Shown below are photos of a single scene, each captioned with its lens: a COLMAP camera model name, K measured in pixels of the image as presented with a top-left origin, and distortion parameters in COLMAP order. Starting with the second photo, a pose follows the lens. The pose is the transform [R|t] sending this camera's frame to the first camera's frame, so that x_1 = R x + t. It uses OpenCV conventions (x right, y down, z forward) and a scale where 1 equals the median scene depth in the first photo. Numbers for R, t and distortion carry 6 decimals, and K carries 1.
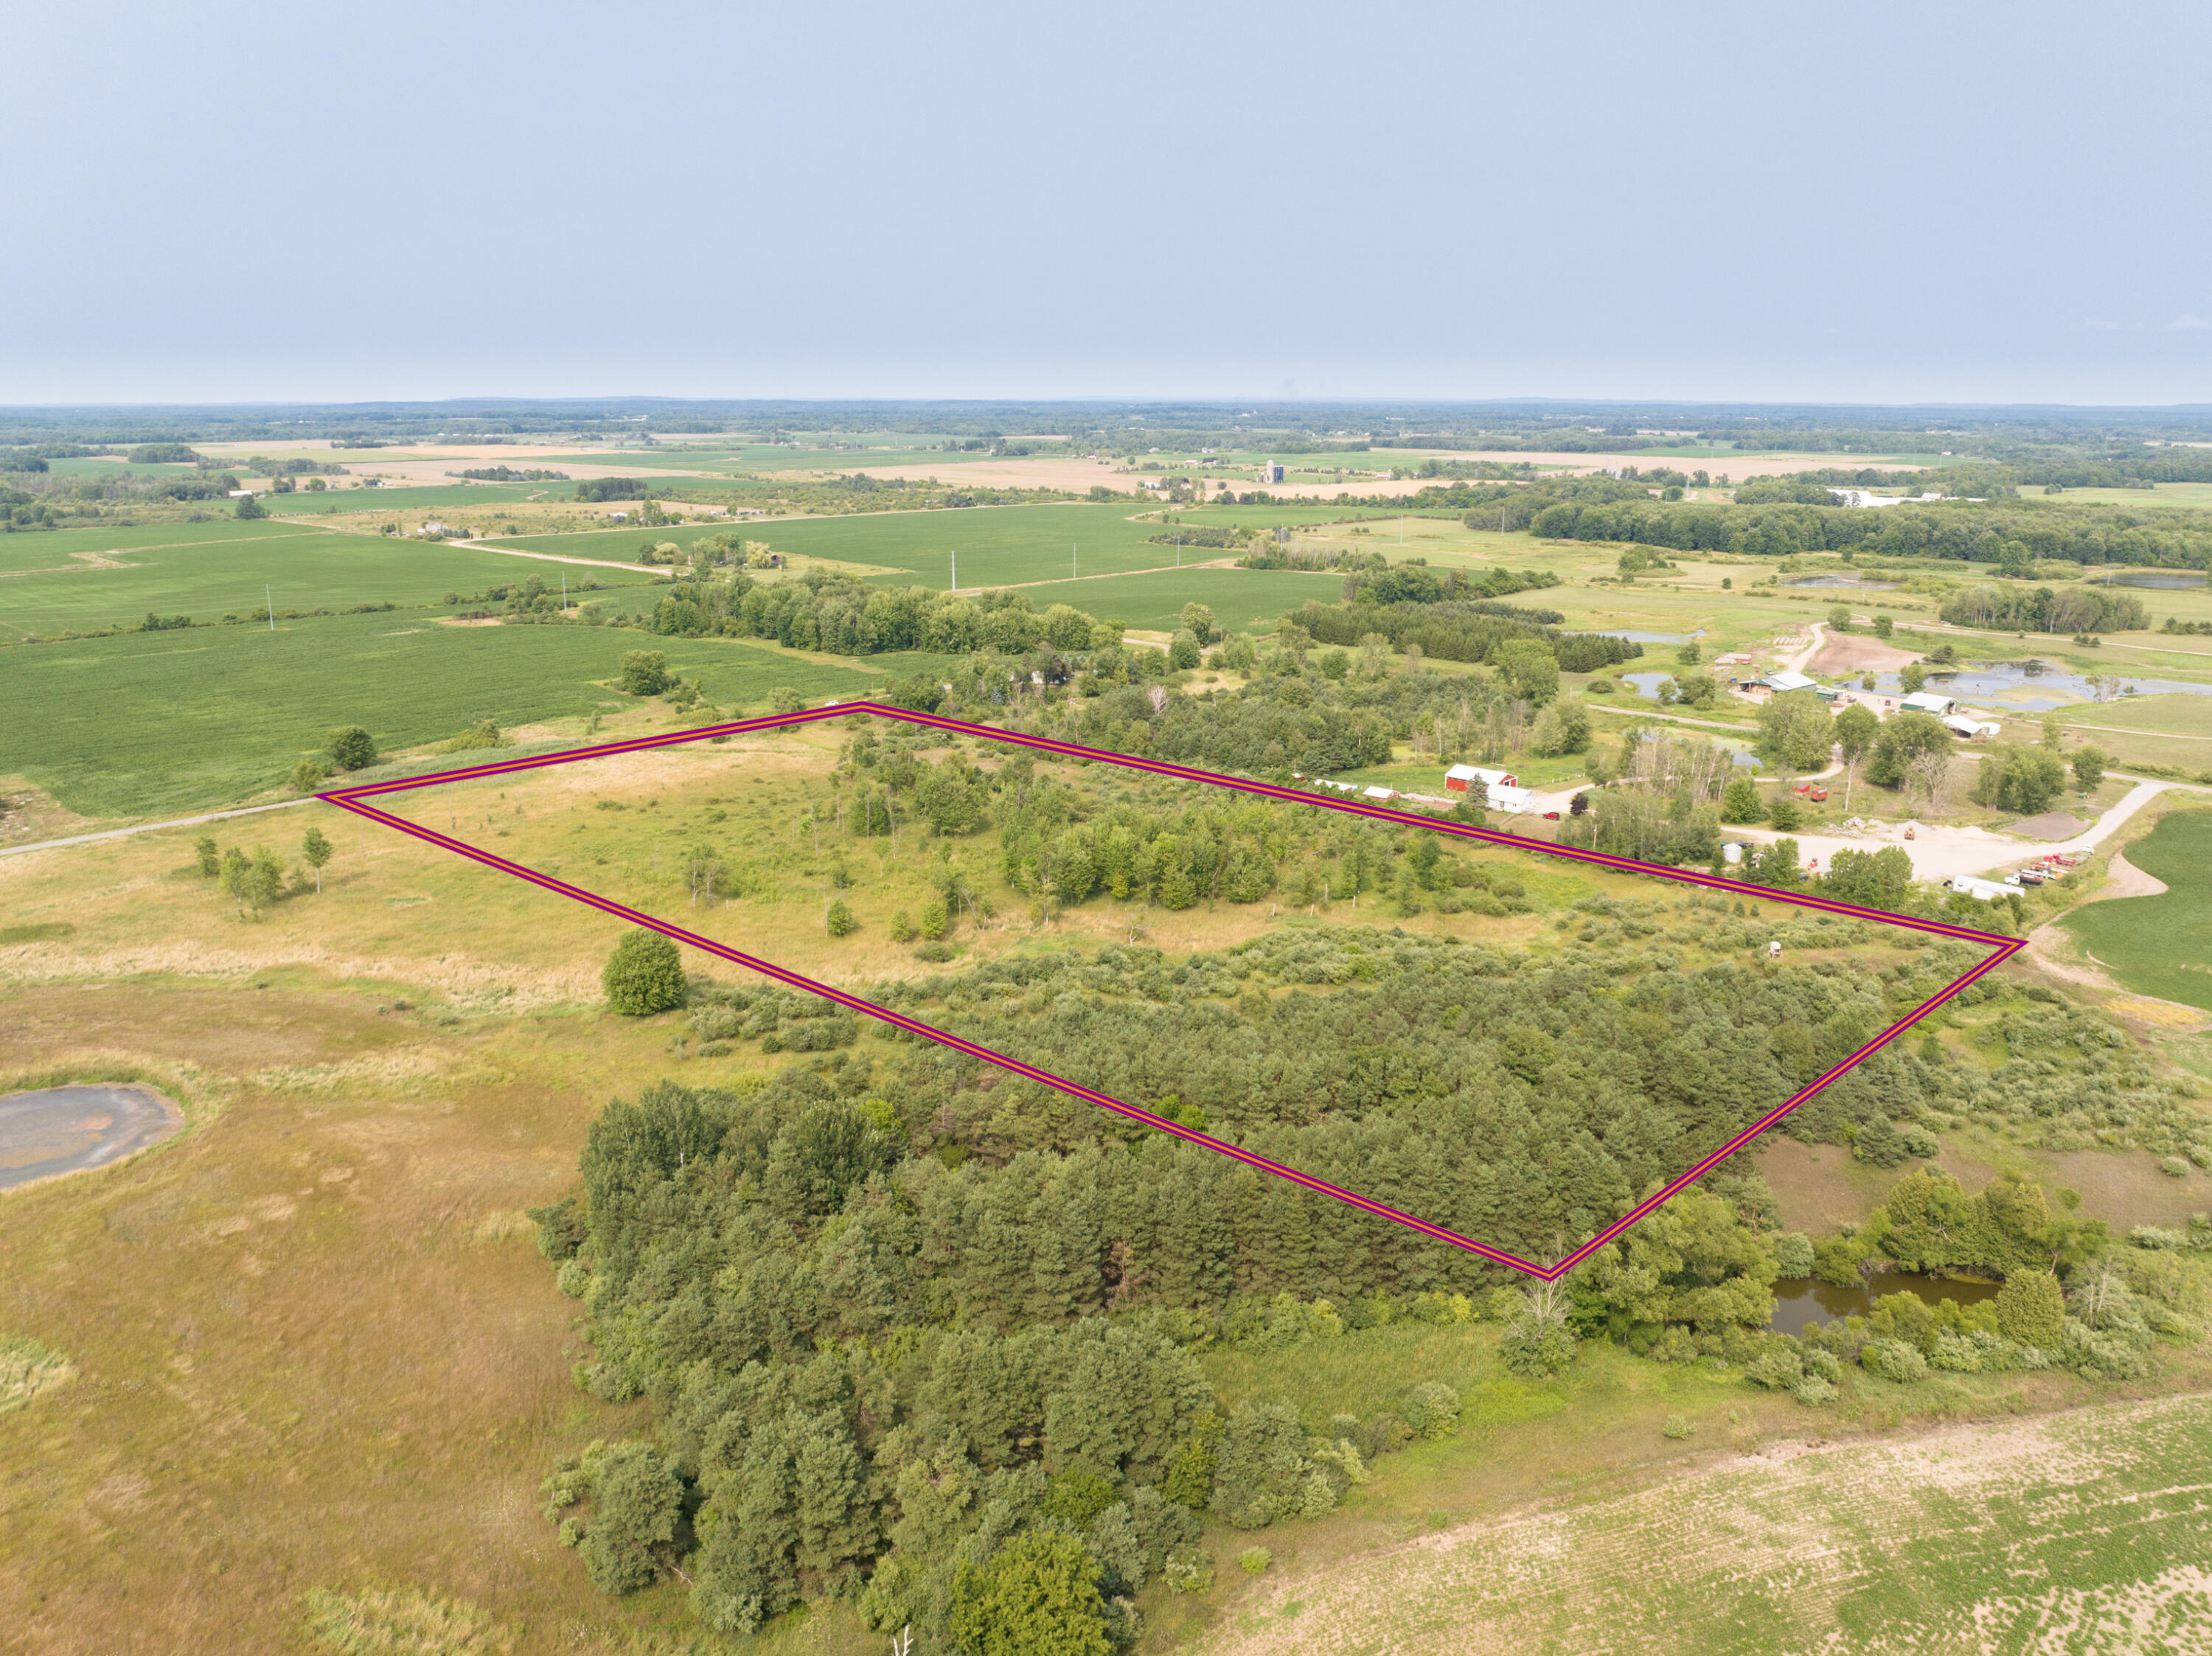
lens RADIAL K [[1582.9, 0, 1106.0], [0, 1582.9, 828.0], [0, 0, 1]] dist [-0.034219, 0.000102]
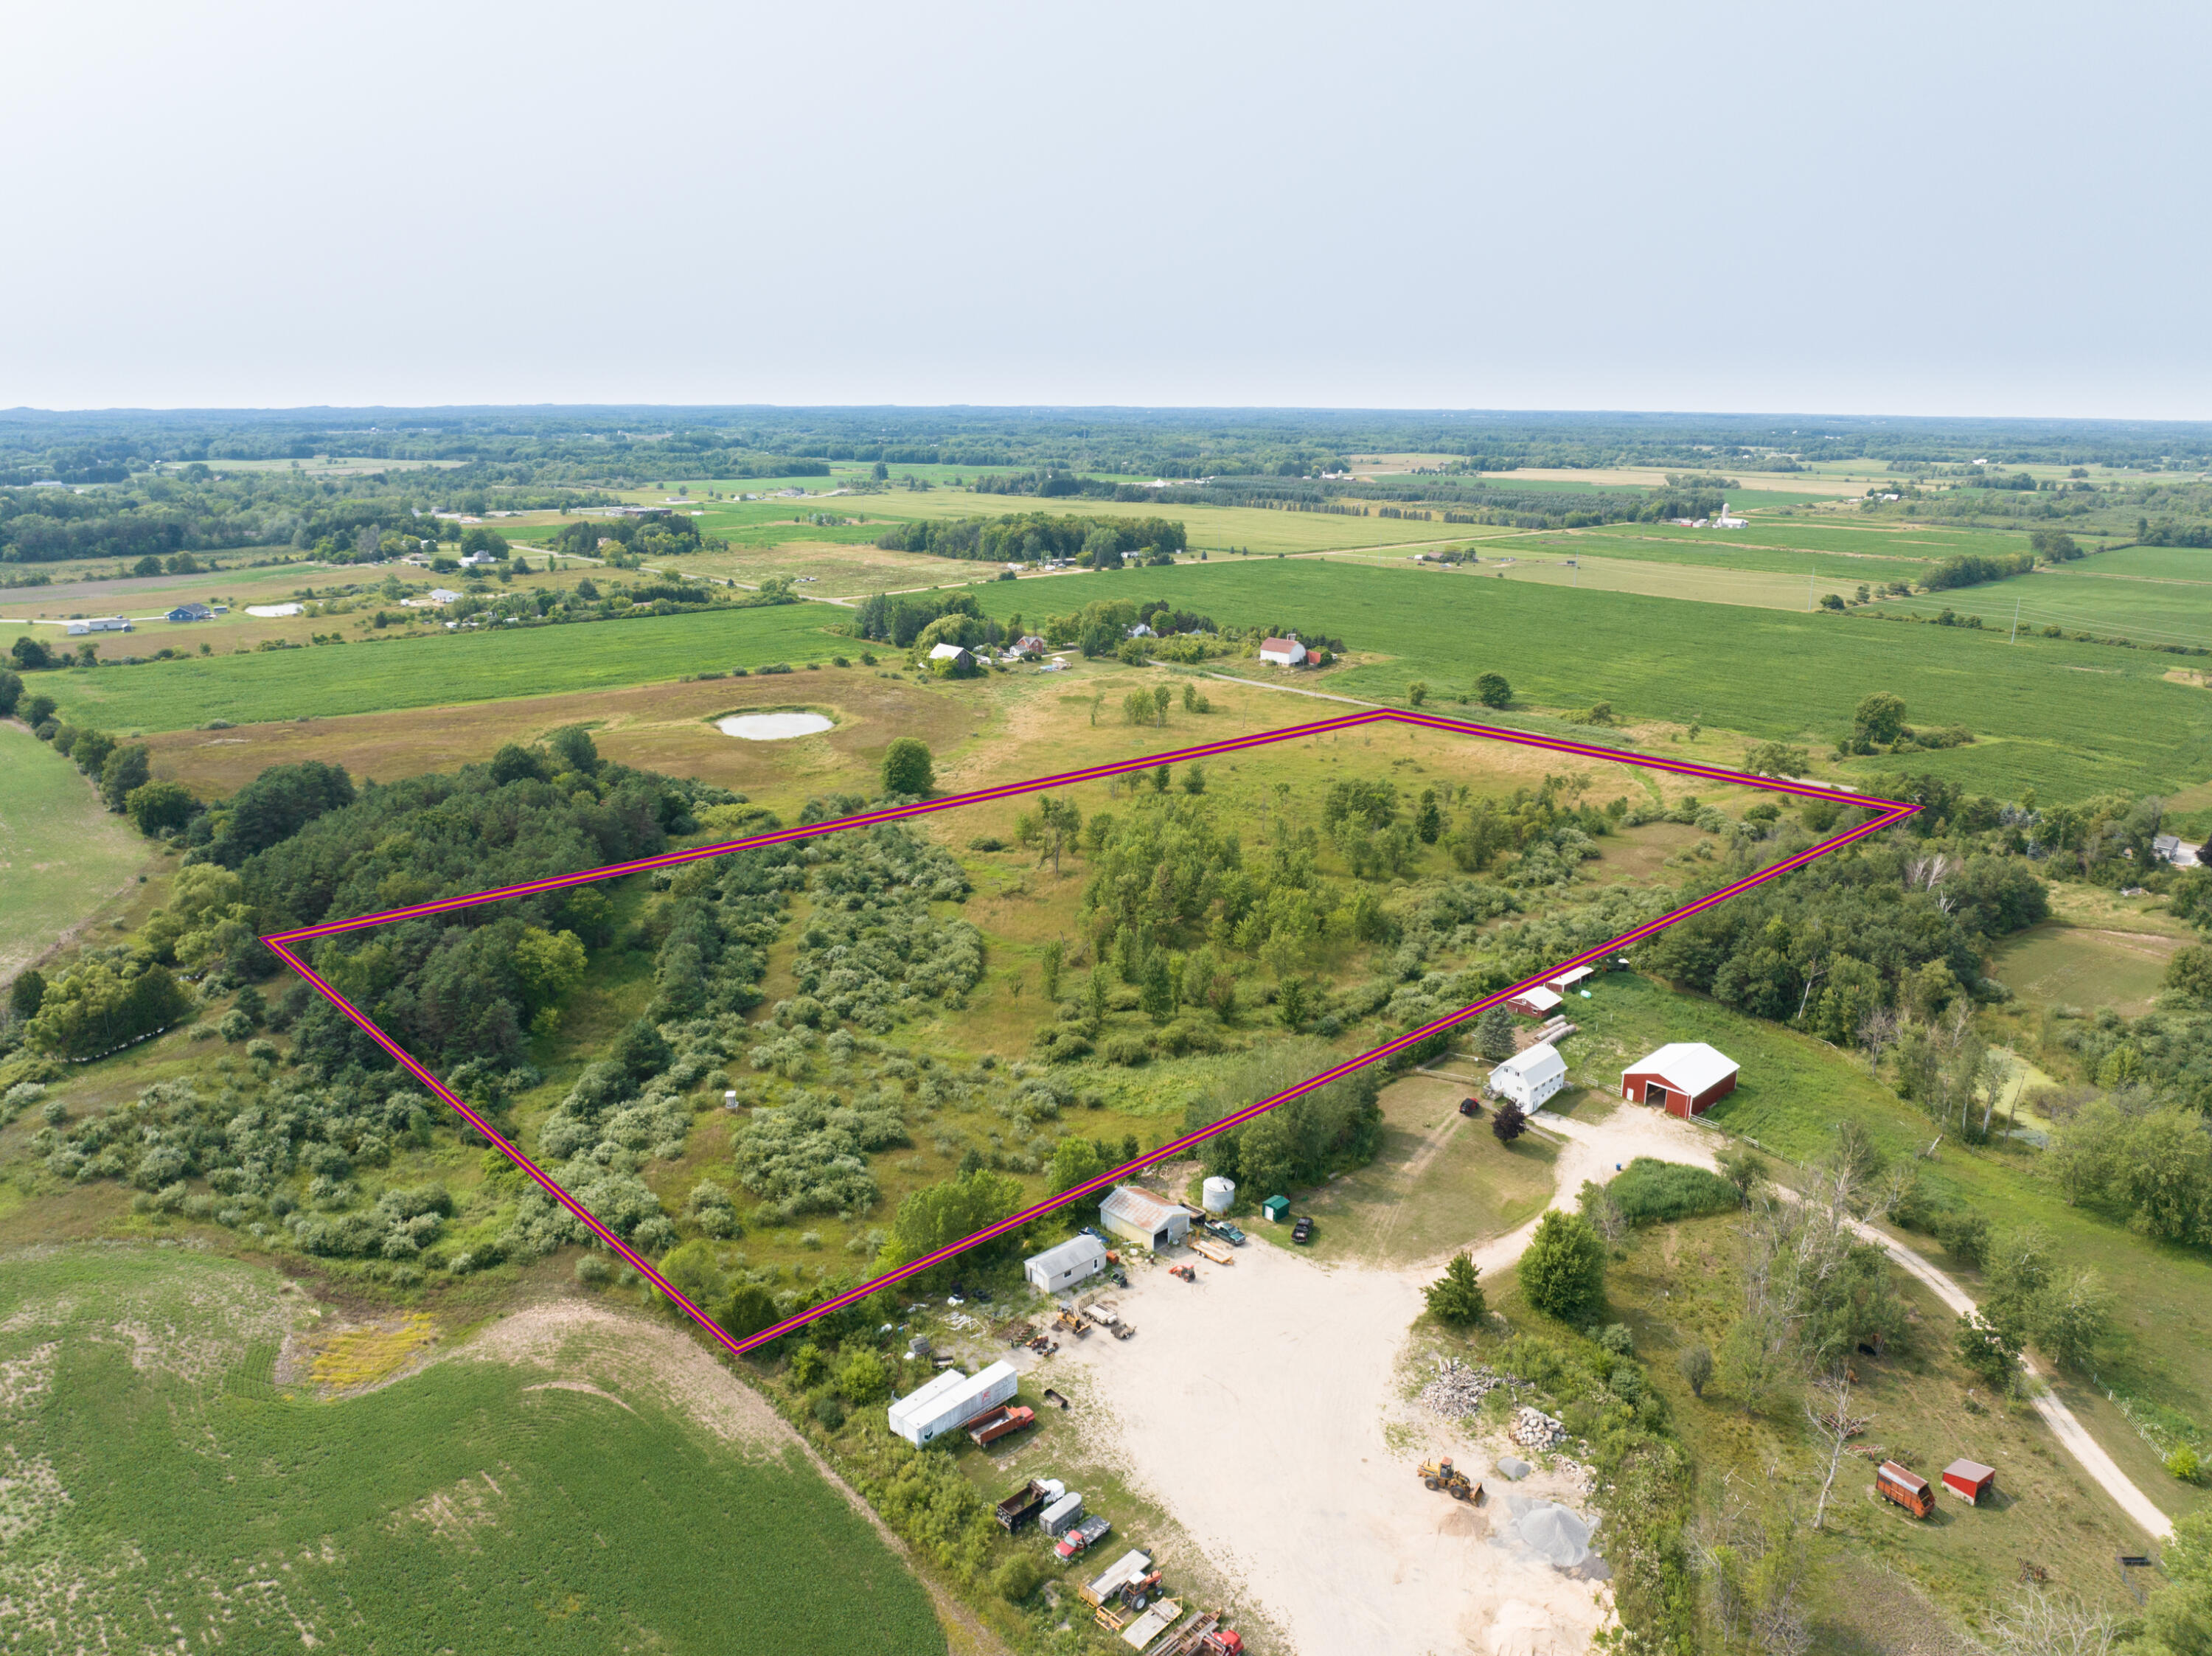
lens RADIAL K [[1523.8, 0, 1106.0], [0, 1523.8, 828.0], [0, 0, 1]] dist [-0.031911, -0.003021]
pose [[-0.039956, 0.267428, -0.962749, 0.407692], [-0.269102, 0.925038, 0.268121, -0.108671], [0.962282, 0.269791, 0.035005, 0.402727]]
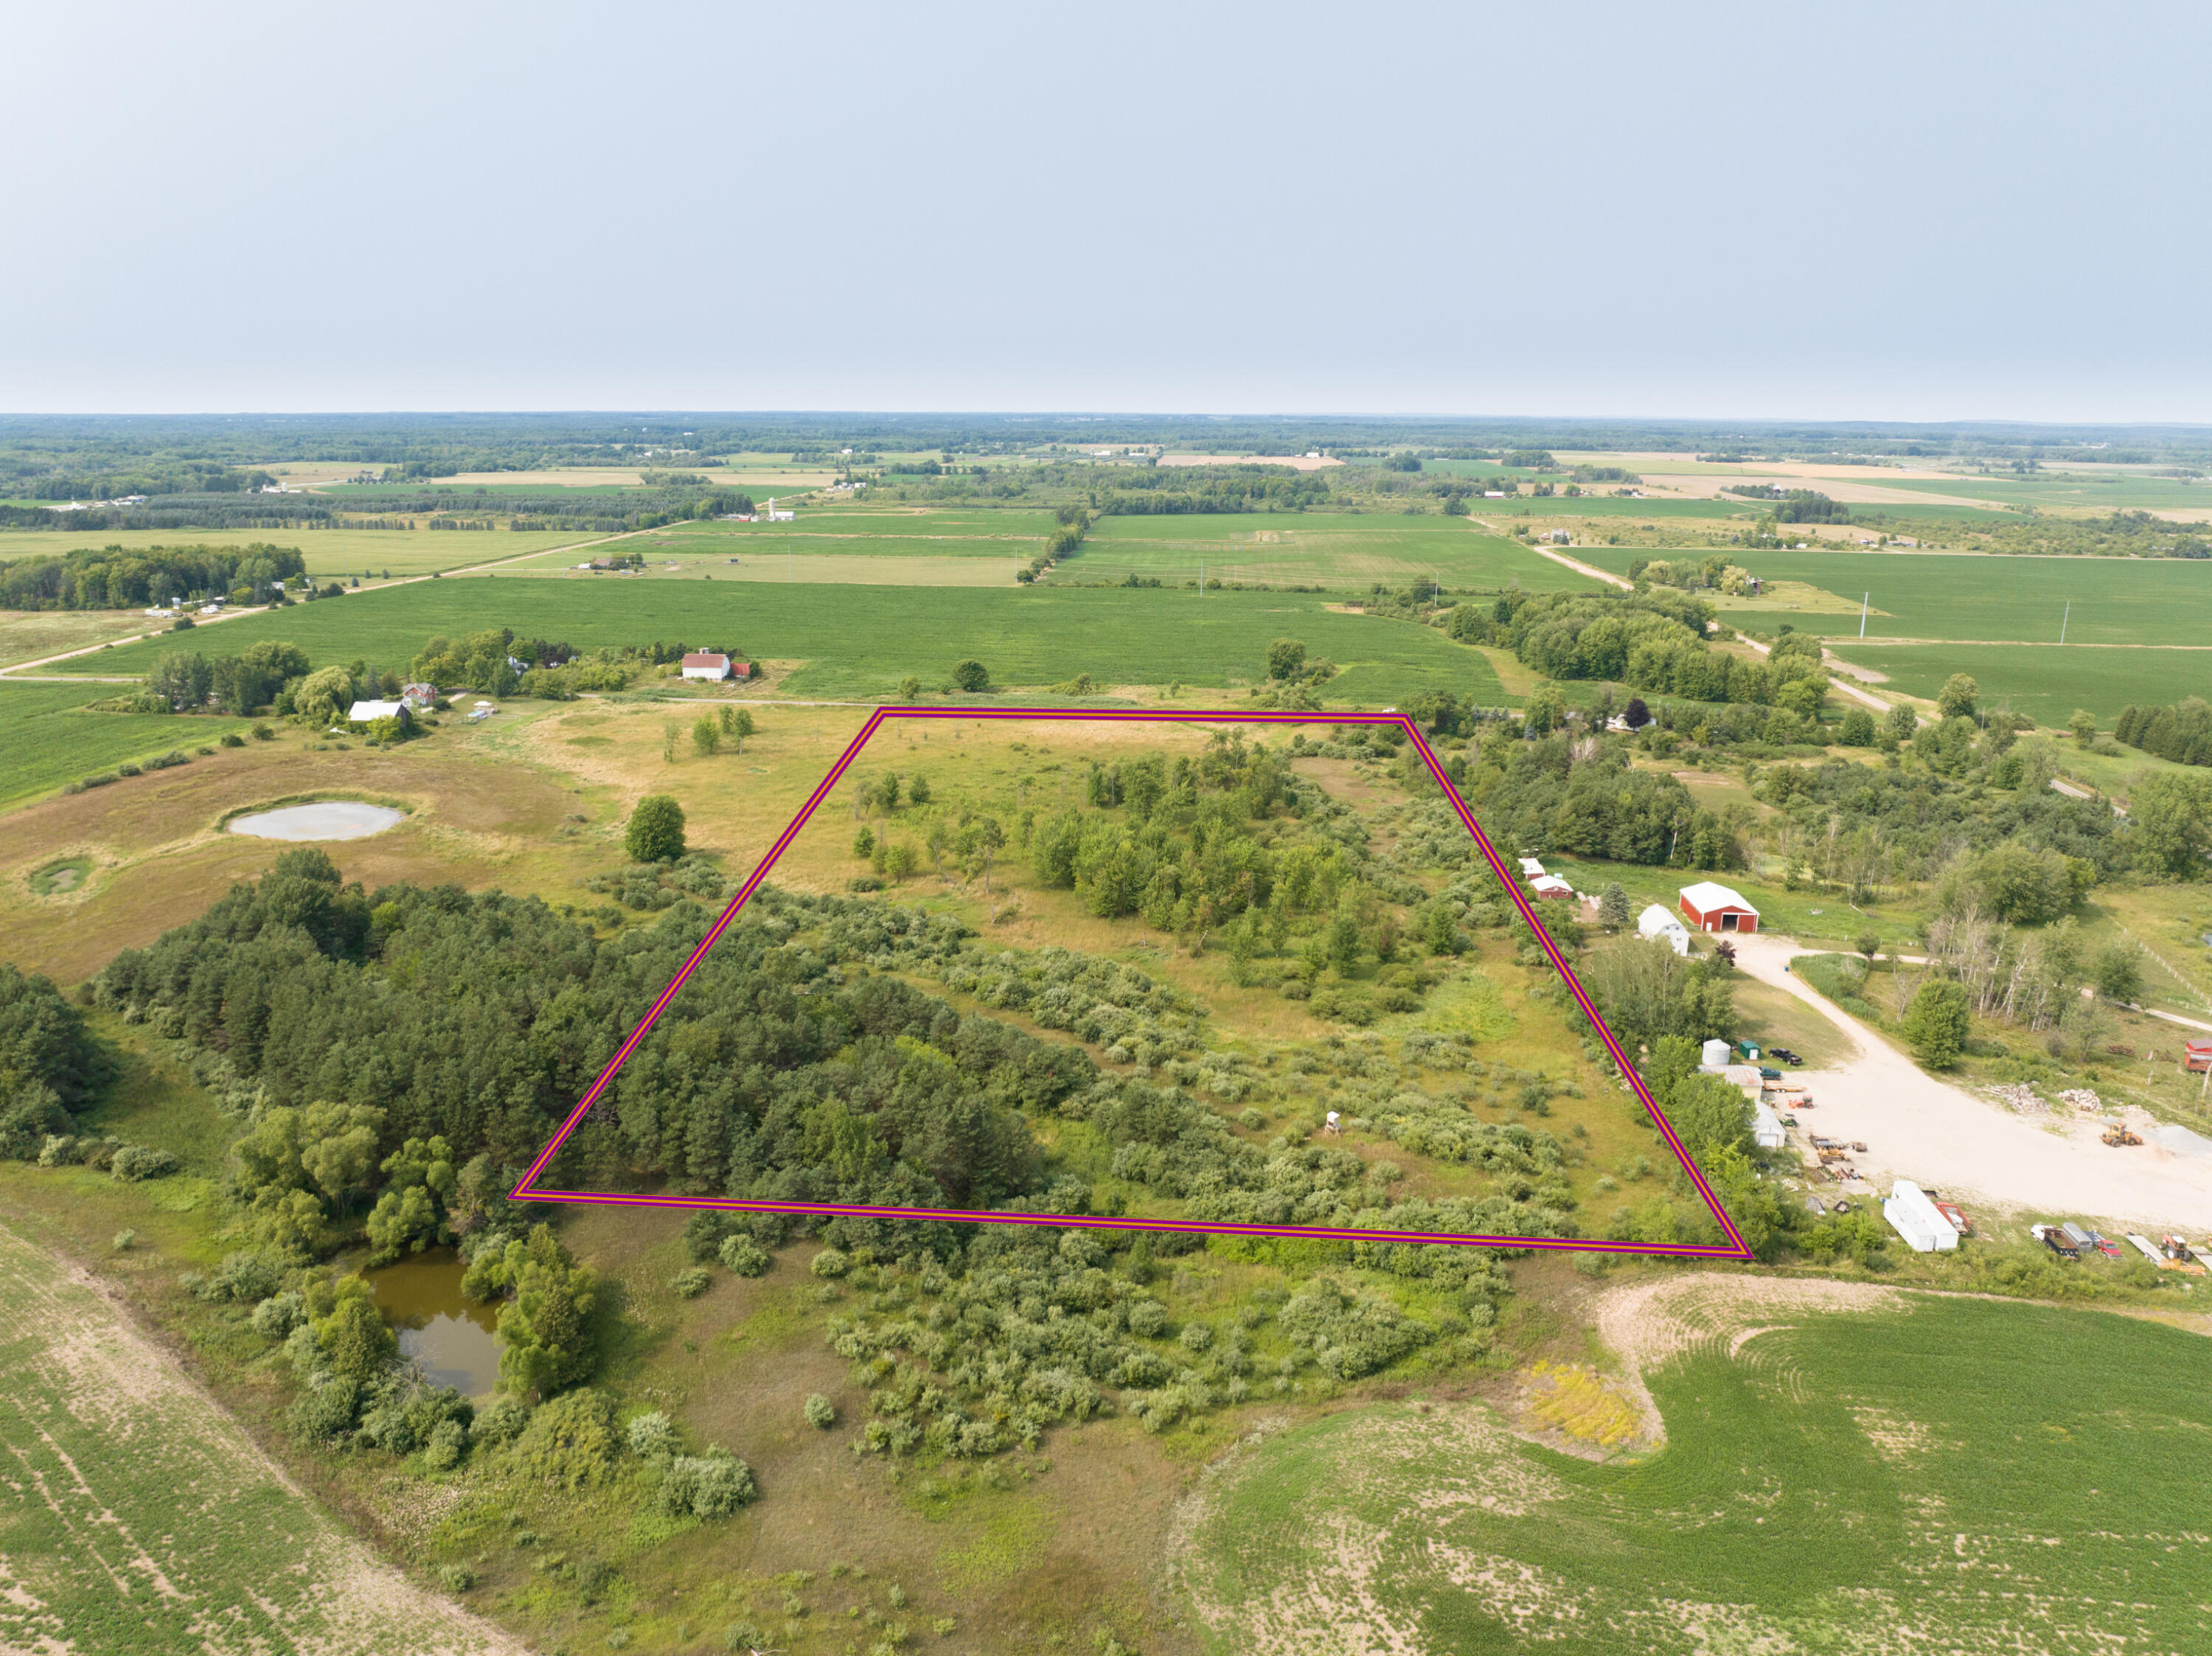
lens RADIAL K [[1523.8, 0, 1106.0], [0, 1523.8, 828.0], [0, 0, 1]] dist [-0.031911, -0.003021]
pose [[0.634358, 0.207410, -0.744695, 0.326567], [-0.208871, 0.973491, 0.093209, -0.040466], [0.744286, 0.096417, 0.660864, 0.149831]]
